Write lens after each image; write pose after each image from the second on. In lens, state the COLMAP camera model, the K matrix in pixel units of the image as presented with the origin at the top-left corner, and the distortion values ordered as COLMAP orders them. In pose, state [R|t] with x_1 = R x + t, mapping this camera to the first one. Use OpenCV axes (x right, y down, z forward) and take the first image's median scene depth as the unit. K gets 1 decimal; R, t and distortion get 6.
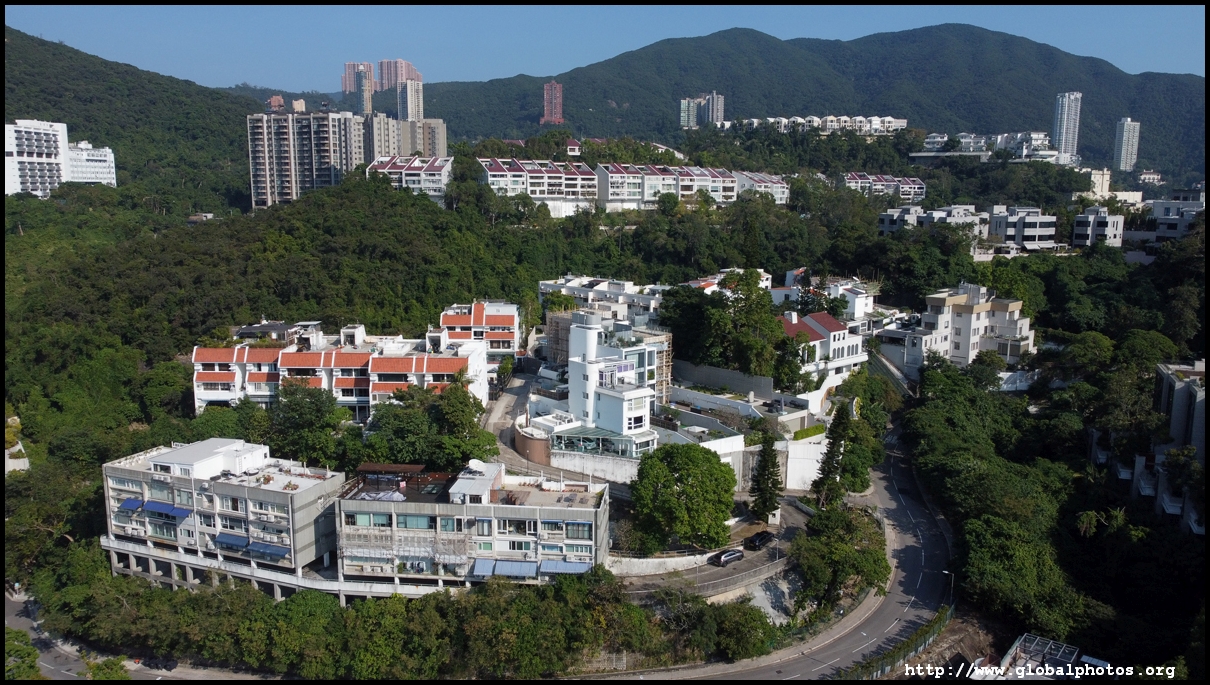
lens RADIAL K [[924.0, 0, 605.0], [0, 924.0, 342.5], [0, 0, 1]] dist [-0.000181, -0.003686]
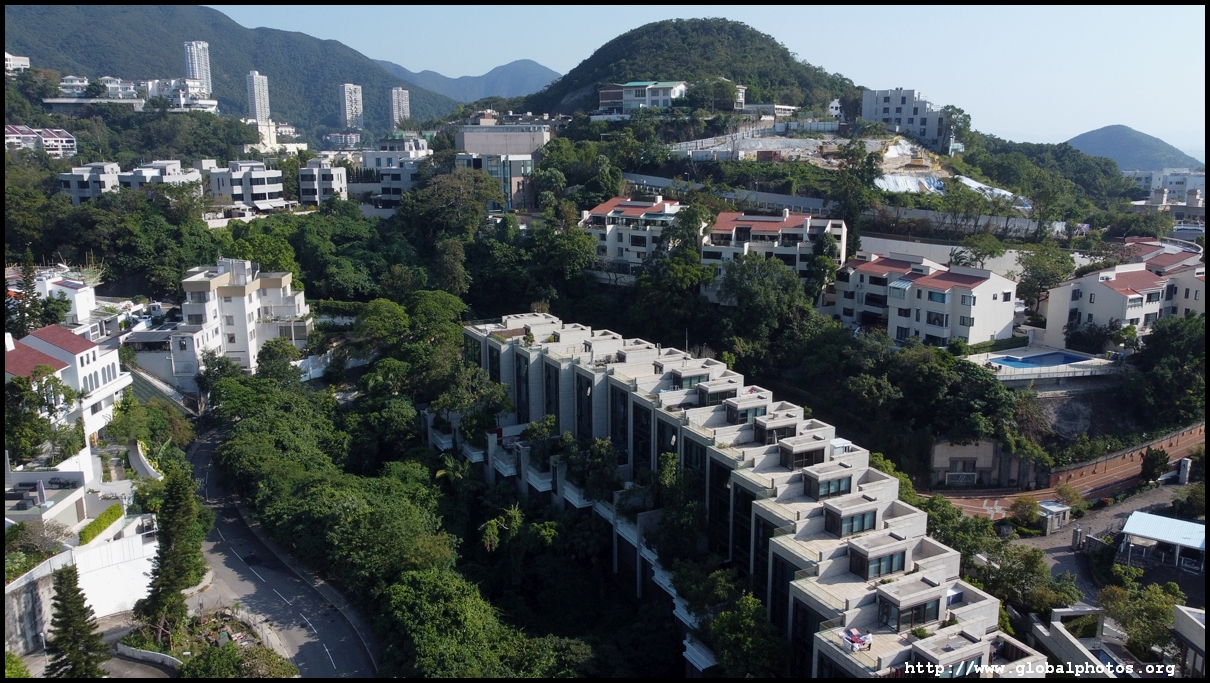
lens RADIAL K [[924.0, 0, 605.0], [0, 924.0, 341.5], [0, 0, 1]] dist [-0.000181, -0.003686]
pose [[0.639243, -0.169175, 0.750166, -0.008233], [0.133826, 0.985090, 0.108116, -0.031109], [-0.757271, 0.031279, 0.652351, 0.203461]]
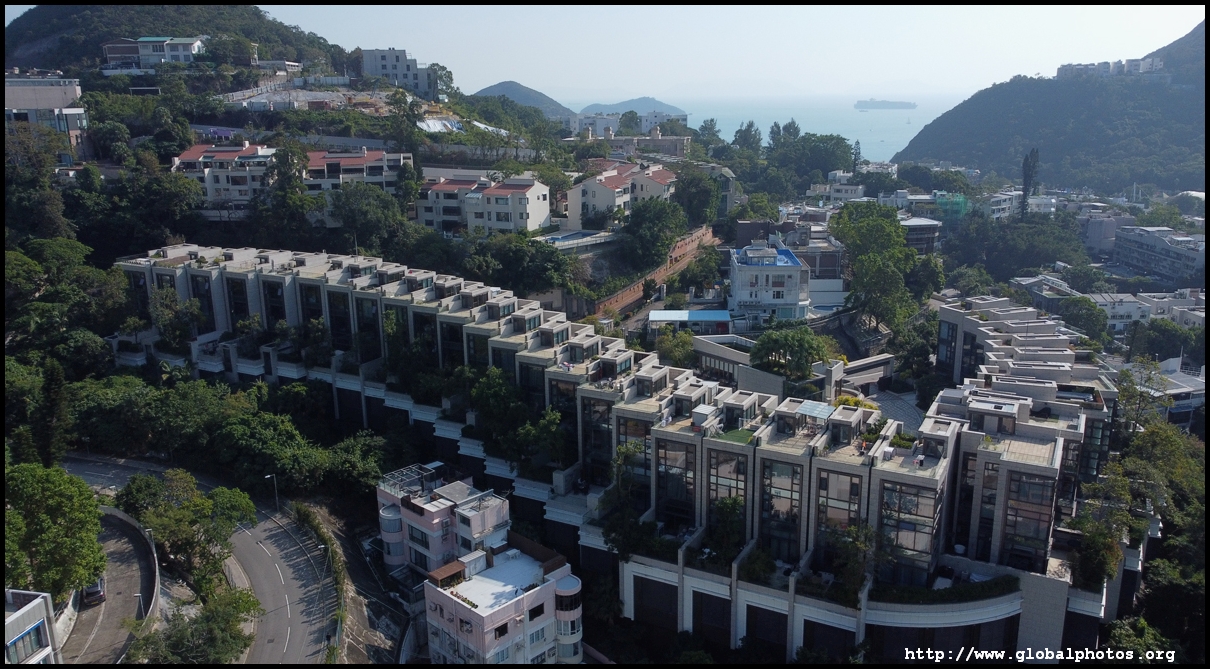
lens RADIAL K [[919.1, 0, 605.0], [0, 919.1, 334.5], [0, 0, 1]] dist [0.003351, -0.001130]
pose [[0.087426, -0.258429, 0.962066, -0.254790], [0.178566, 0.954187, 0.240085, -0.034913], [-0.980036, 0.150803, 0.129568, 0.247203]]
